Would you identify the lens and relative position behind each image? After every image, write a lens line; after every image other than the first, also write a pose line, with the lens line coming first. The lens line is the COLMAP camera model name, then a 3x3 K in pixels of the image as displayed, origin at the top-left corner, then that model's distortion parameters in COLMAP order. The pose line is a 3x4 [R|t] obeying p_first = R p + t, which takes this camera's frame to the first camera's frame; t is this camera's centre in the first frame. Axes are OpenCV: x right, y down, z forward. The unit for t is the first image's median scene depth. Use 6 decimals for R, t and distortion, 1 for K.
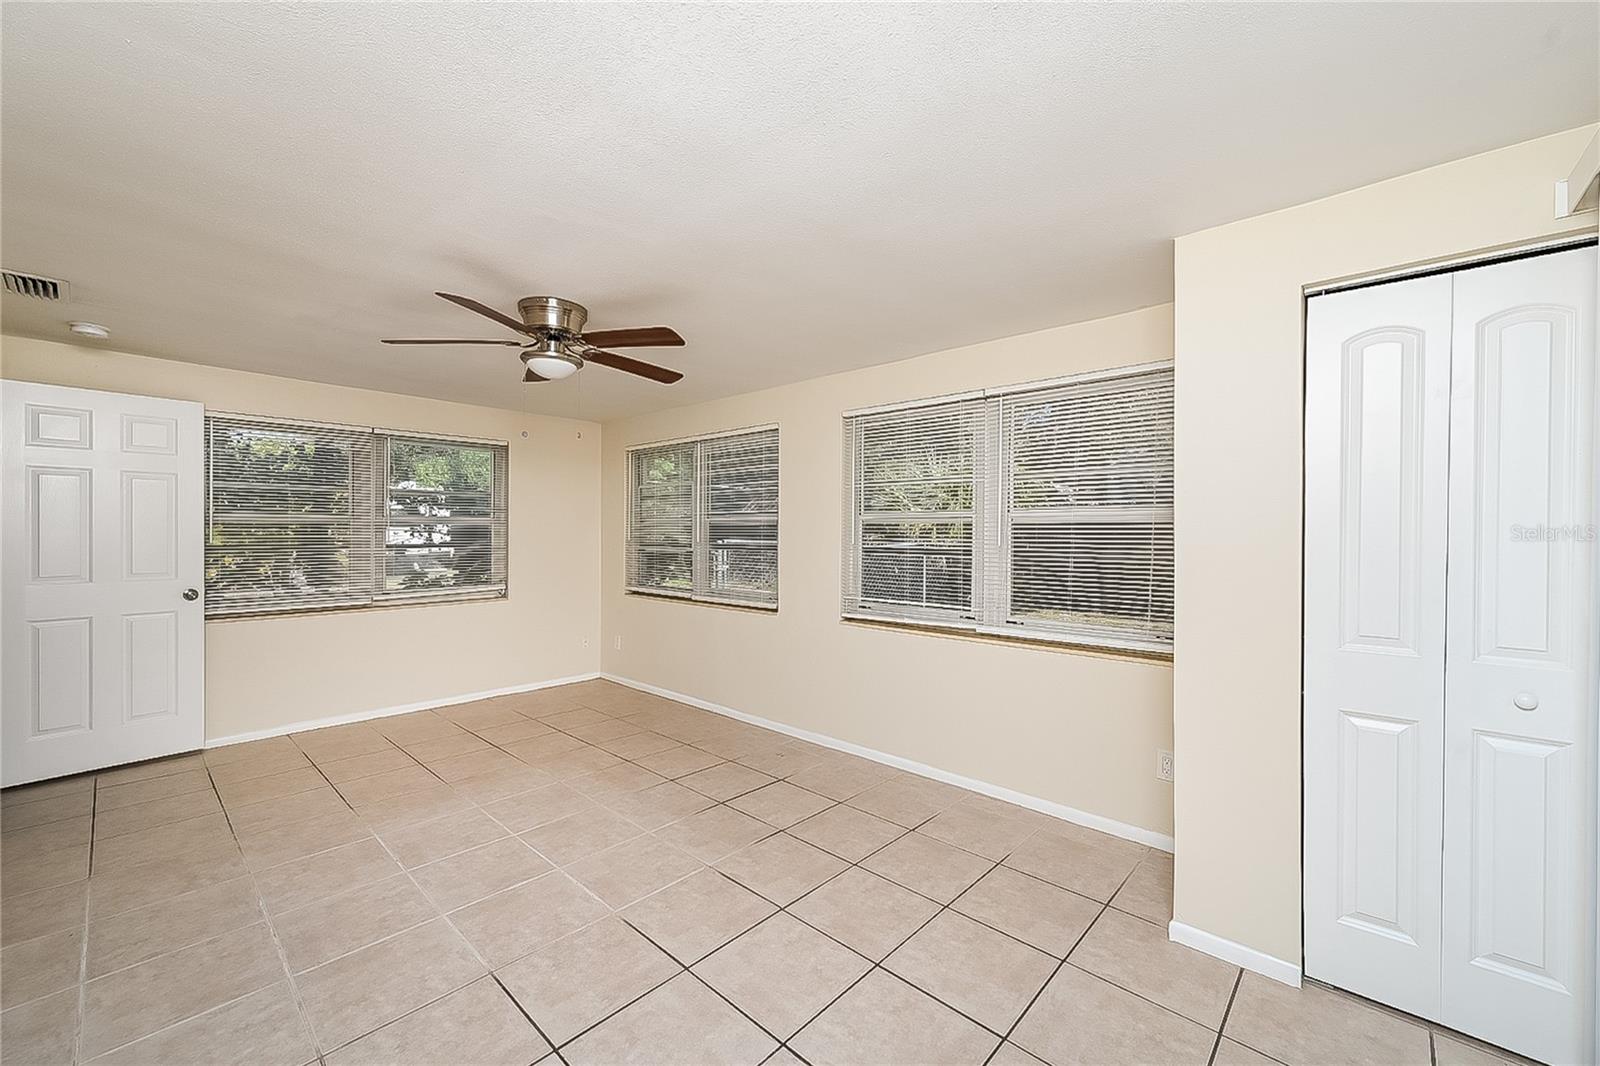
lens RADIAL K [[638.3, 0, 811.4], [0, 638.3, 534.5], [0, 0, 1]] dist [-0.003573, 0.000187]
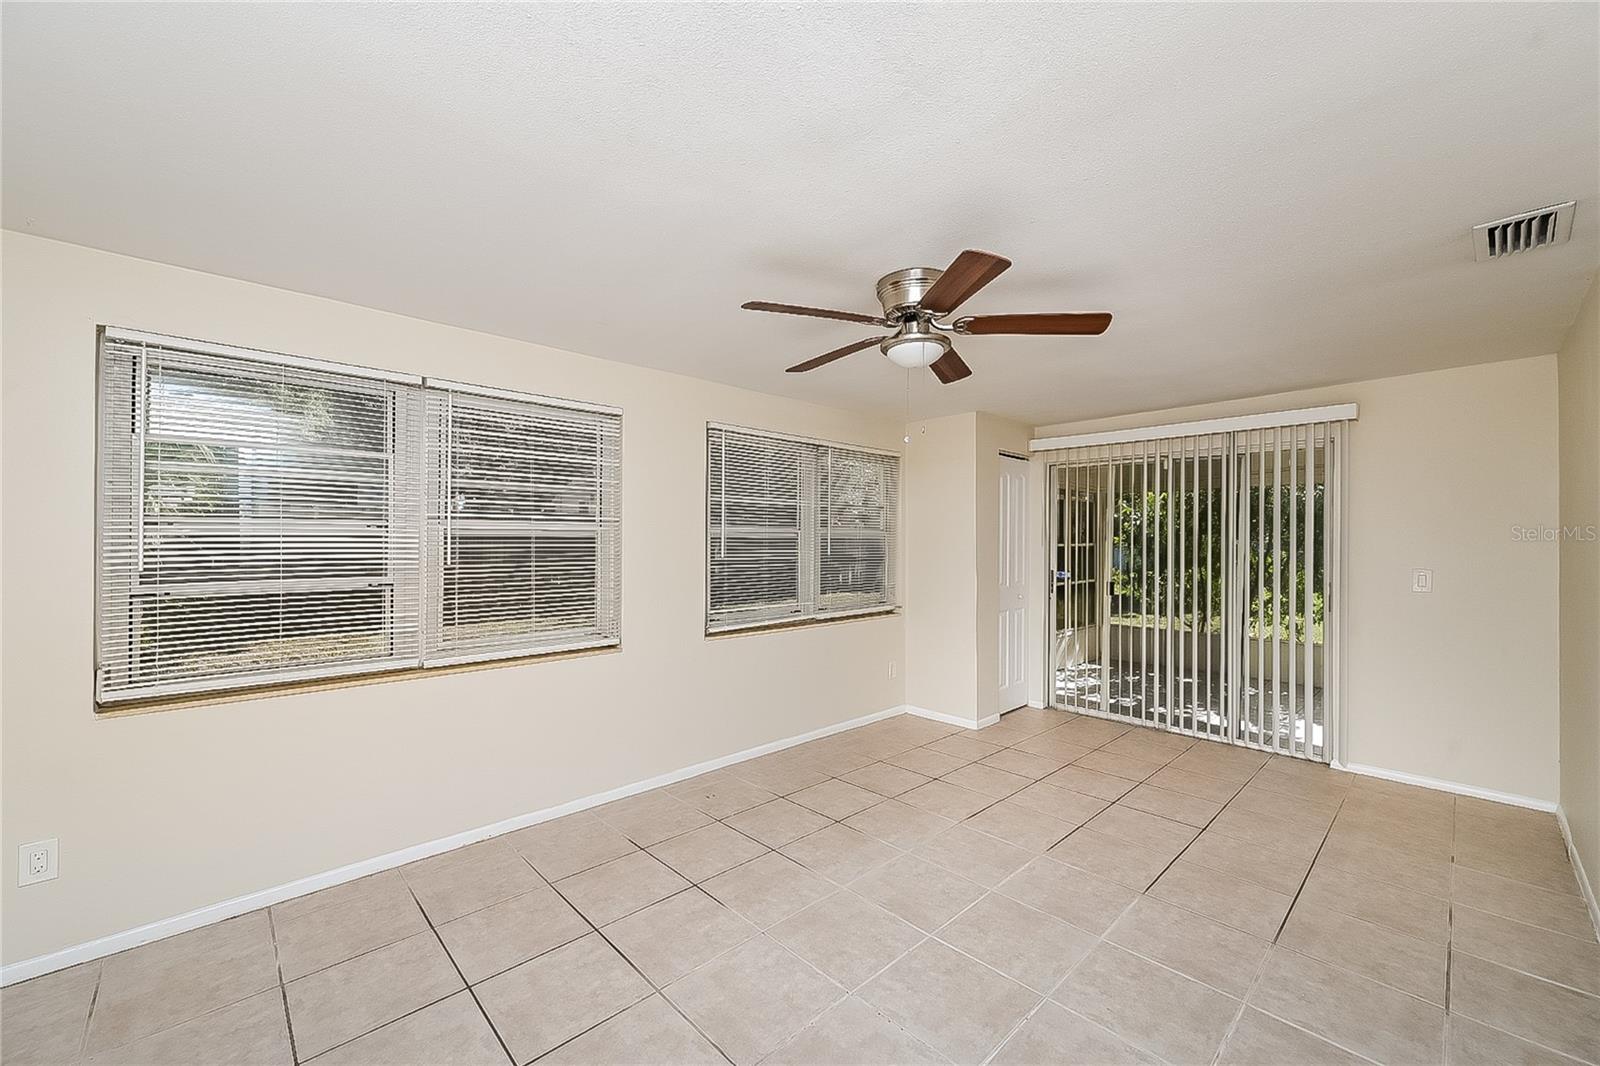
lens RADIAL K [[638.3, 0, 811.4], [0, 638.3, 534.5], [0, 0, 1]] dist [-0.003573, 0.000187]
pose [[0.062077, -0.000165, 0.998071, -1.092074], [0.003575, 0.999994, -0.000057, -0.021254], [-0.998065, 0.003571, 0.062077, 0.949503]]
